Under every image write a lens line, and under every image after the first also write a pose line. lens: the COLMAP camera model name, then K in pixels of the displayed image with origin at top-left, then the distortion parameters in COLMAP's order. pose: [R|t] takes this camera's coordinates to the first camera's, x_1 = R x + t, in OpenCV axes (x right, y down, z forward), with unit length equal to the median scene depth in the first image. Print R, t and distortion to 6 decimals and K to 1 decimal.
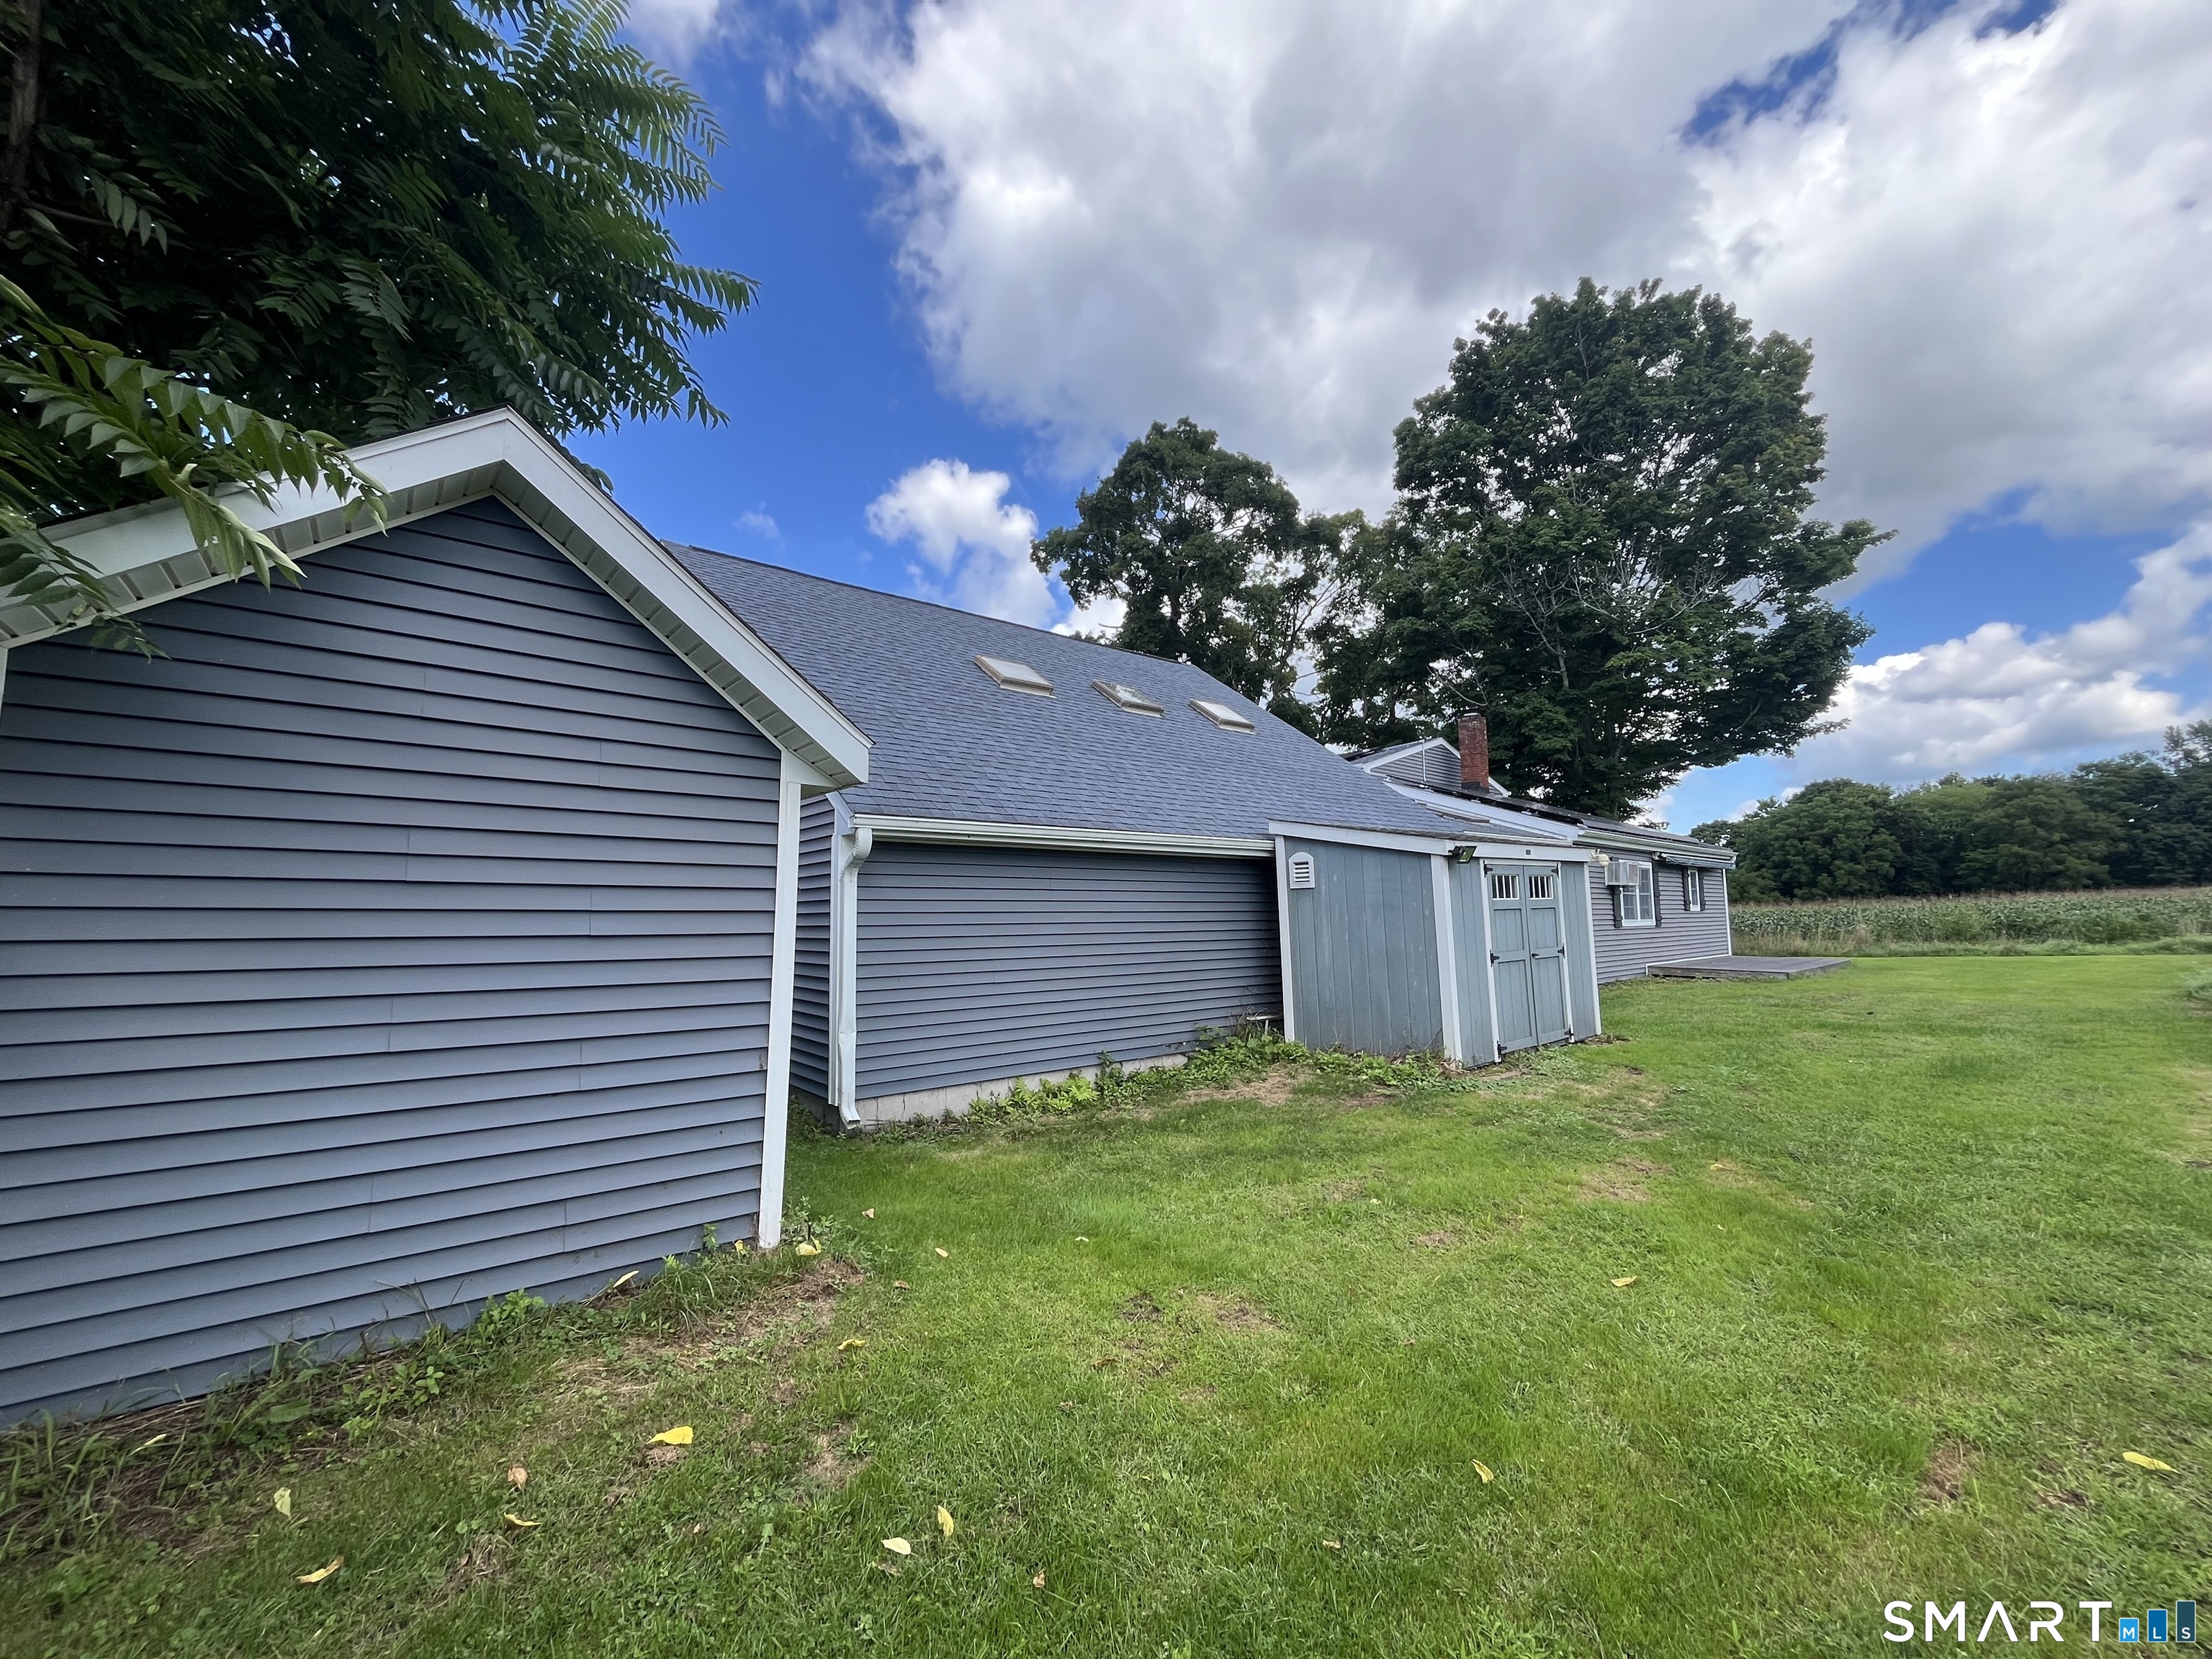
lens RADIAL K [[887.4, 0, 1098.3], [0, 887.4, 836.2], [0, 0, 1]] dist [-0.005559, 0.000128]
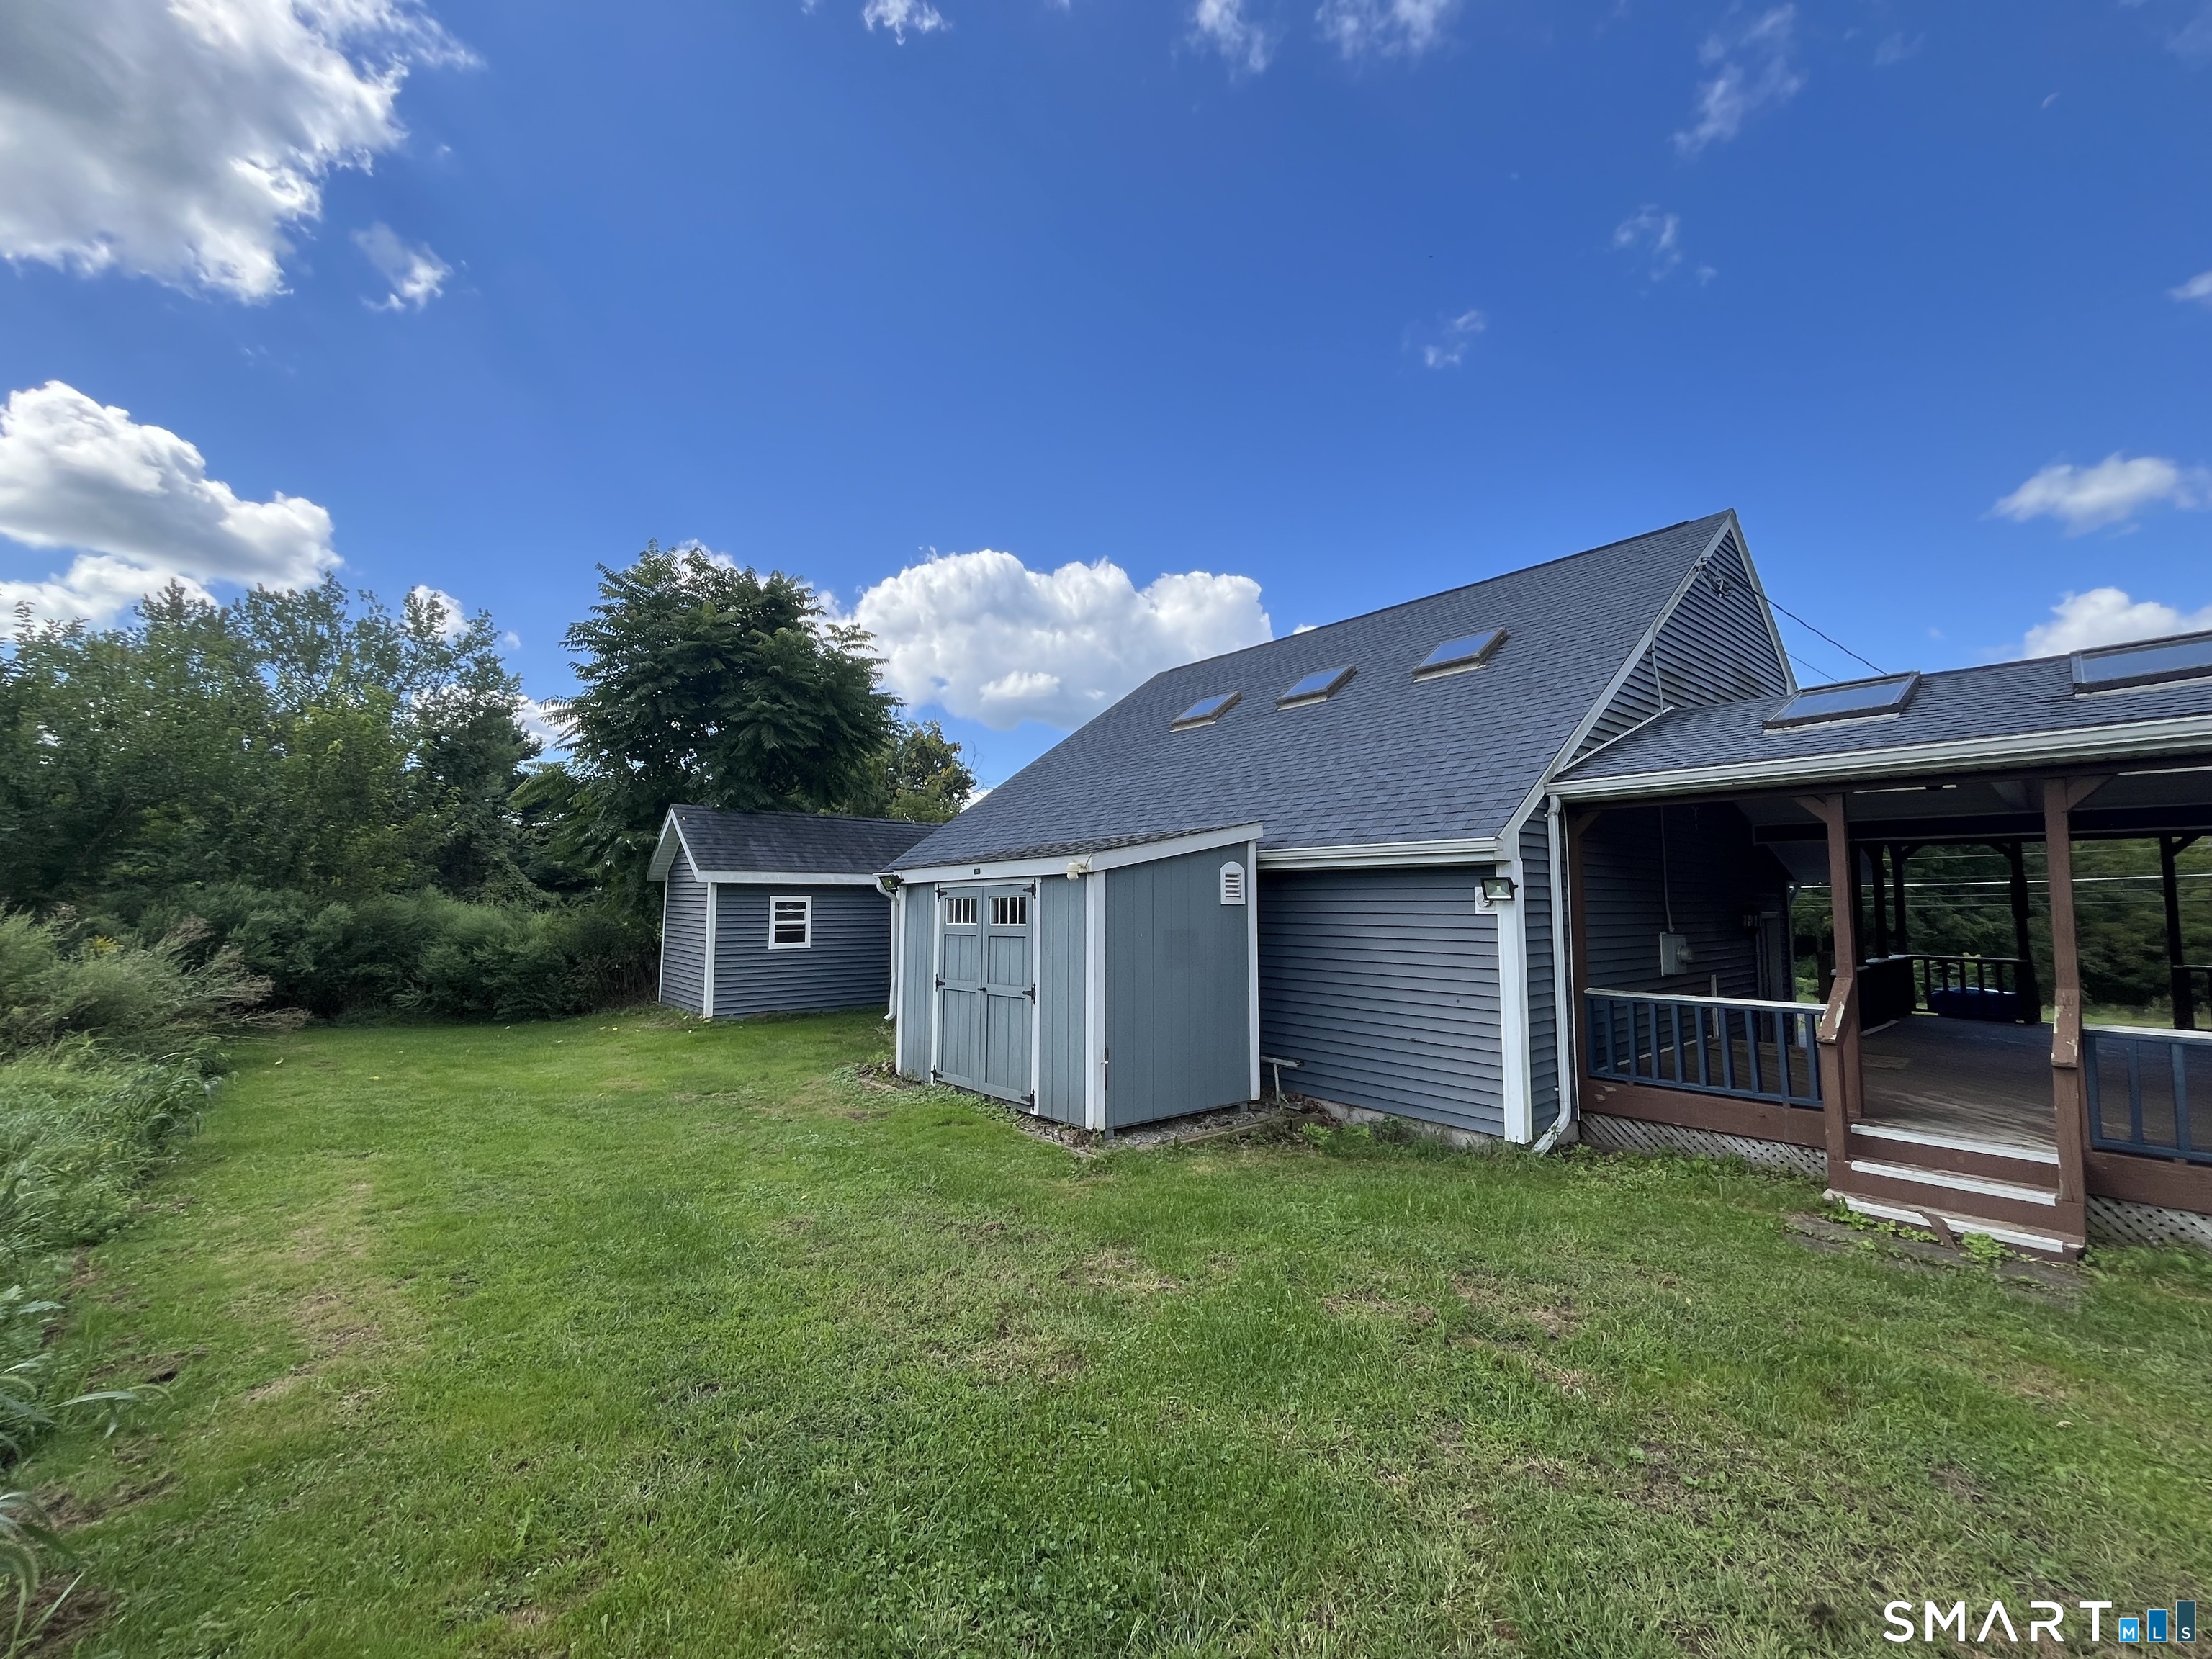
lens RADIAL K [[887.4, 0, 1098.3], [0, 887.4, 836.2], [0, 0, 1]] dist [-0.005559, 0.000128]
pose [[0.010985, -0.068911, -0.997562, 0.636644], [0.083617, 0.994192, -0.067757, 0.024666], [0.996437, -0.082669, 0.016683, 0.516497]]
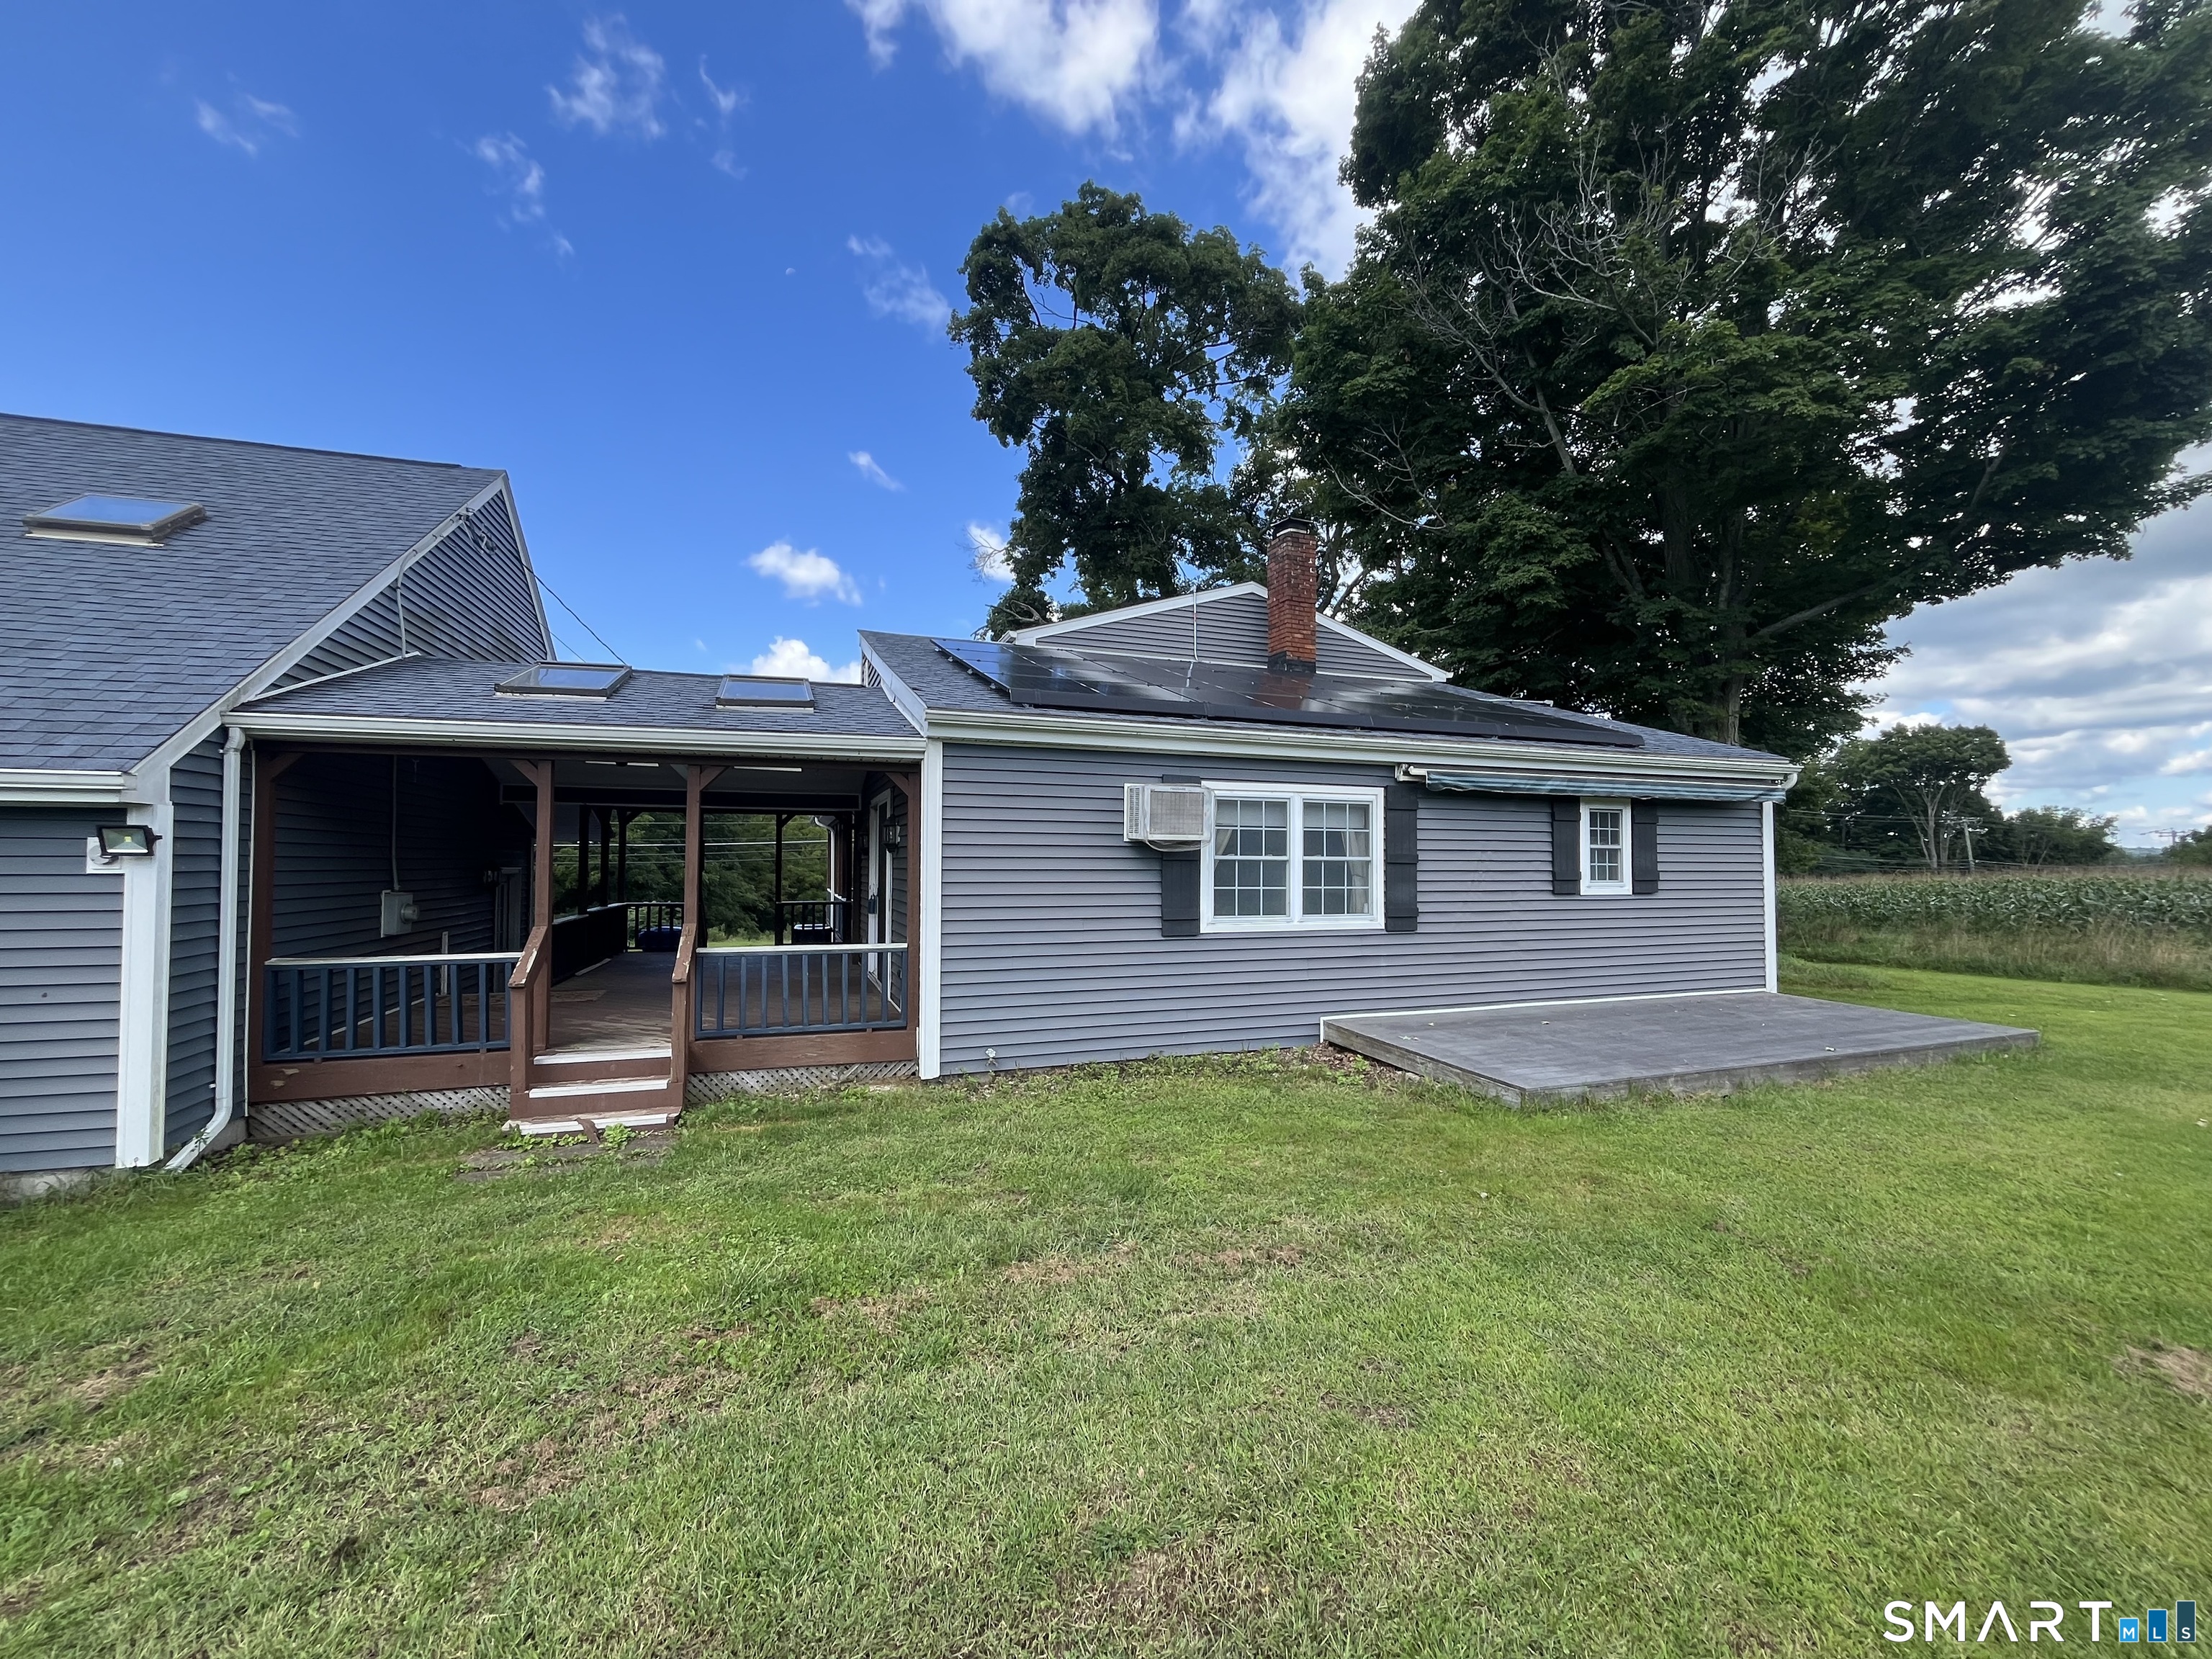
lens RADIAL K [[887.4, 0, 1098.3], [0, 887.4, 836.2], [0, 0, 1]] dist [-0.005559, 0.000128]
pose [[0.933325, -0.003524, -0.359015, 0.652058], [0.024367, 0.998268, 0.053549, 0.026479], [0.358205, -0.058726, 0.931794, 0.535076]]
